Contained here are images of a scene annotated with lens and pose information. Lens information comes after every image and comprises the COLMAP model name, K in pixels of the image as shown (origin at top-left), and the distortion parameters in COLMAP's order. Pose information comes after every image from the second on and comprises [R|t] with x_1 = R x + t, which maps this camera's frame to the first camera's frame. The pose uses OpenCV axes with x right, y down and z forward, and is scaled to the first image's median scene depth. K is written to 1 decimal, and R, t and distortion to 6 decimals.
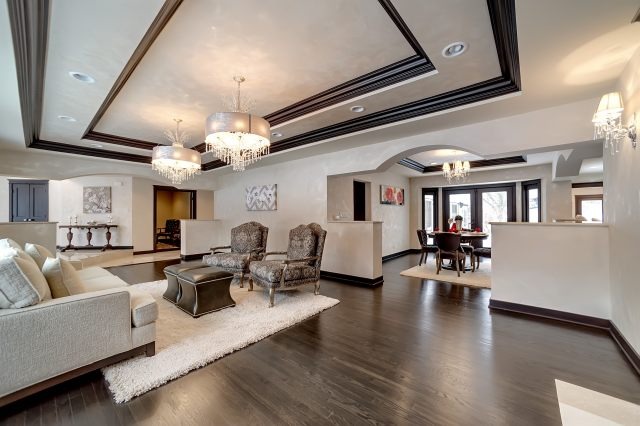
lens RADIAL K [[260.0, 0, 320.0], [0, 260.0, 213.0], [0, 0, 1]] dist [0.000079, 0.000035]
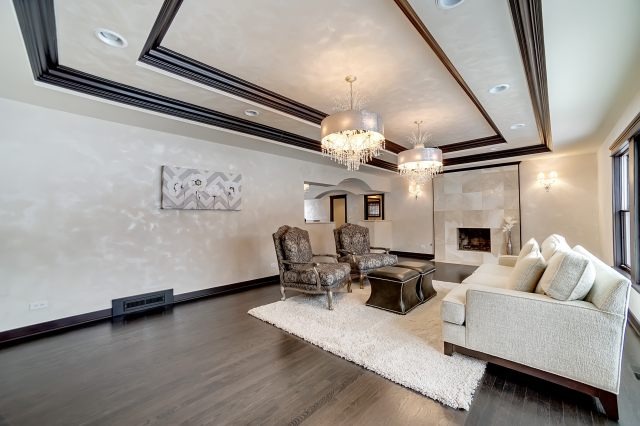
lens RADIAL K [[250.6, 0, 320.0], [0, 250.6, 213.0], [0, 0, 1]] dist [-0.017009, 0.000144]
pose [[0.079286, 0.029425, 0.996418, -0.824401], [0.002579, 0.999555, -0.029723, 0.016715], [-0.996849, 0.004927, 0.079175, 0.697043]]
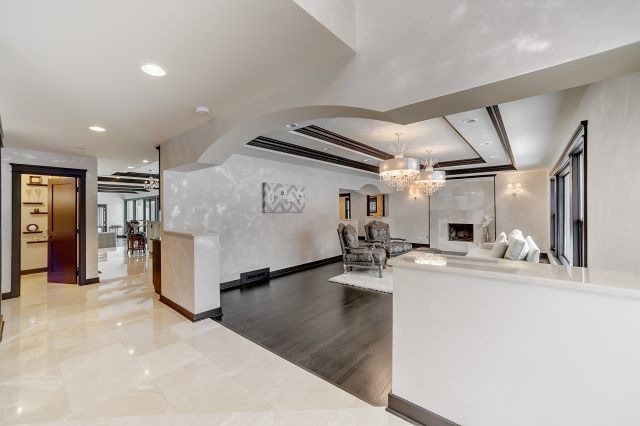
lens RADIAL K [[250.6, 0, 320.0], [0, 250.6, 213.0], [0, 0, 1]] dist [-0.017009, 0.000144]
pose [[0.008212, 0.001366, 0.999965, -1.107224], [0.000271, 0.999999, -0.001369, -0.006211], [-0.999966, 0.000282, 0.008212, 0.900204]]
